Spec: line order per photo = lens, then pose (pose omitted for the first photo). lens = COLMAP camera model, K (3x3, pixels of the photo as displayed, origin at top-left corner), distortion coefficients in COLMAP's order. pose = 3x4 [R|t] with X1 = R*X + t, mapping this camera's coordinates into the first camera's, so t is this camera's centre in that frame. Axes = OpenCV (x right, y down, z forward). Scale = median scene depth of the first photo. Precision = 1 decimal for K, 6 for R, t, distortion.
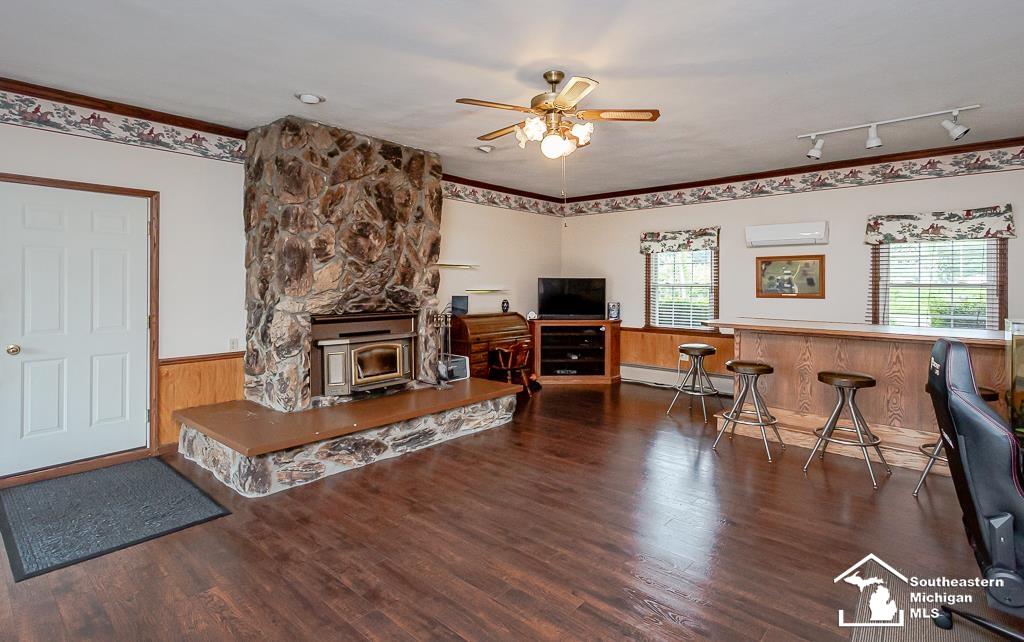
lens RADIAL K [[500.8, 0, 513.1], [0, 500.8, 284.3], [0, 0, 1]] dist [0.001207, 0.000204]
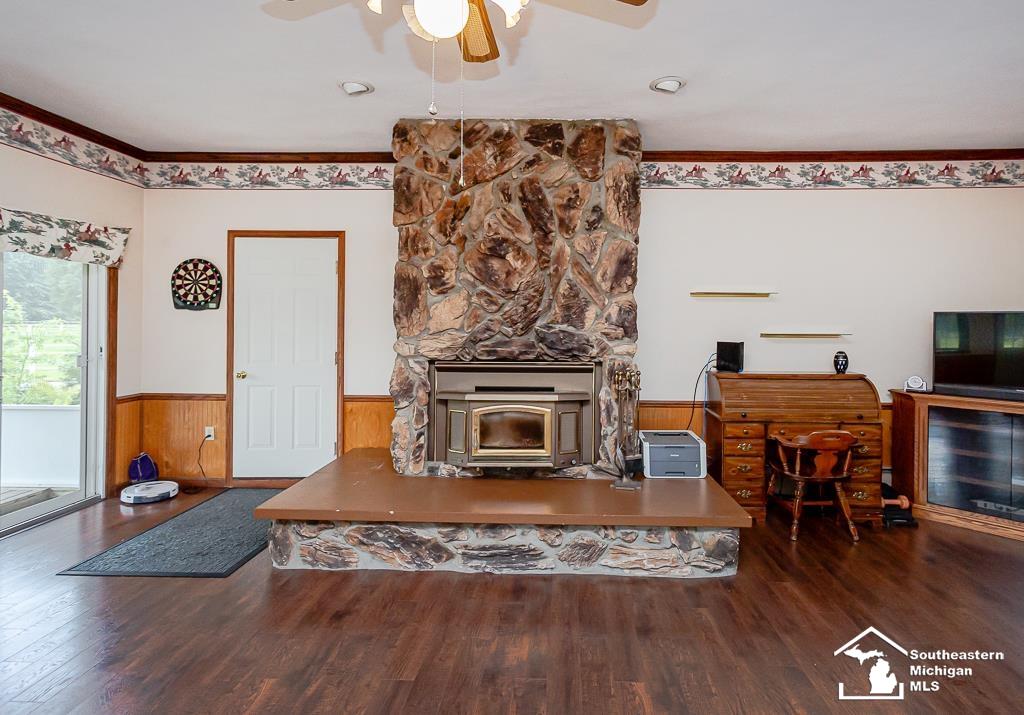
lens RADIAL K [[544.9, 0, 513.0], [0, 544.9, 325.3], [0, 0, 1]] dist [-0.000848, 0.000269]
pose [[0.642088, 0.006055, -0.766607, 0.329614], [-0.004526, 0.999981, 0.004108, 0.001213], [0.766618, 0.000832, 0.642103, 0.498247]]
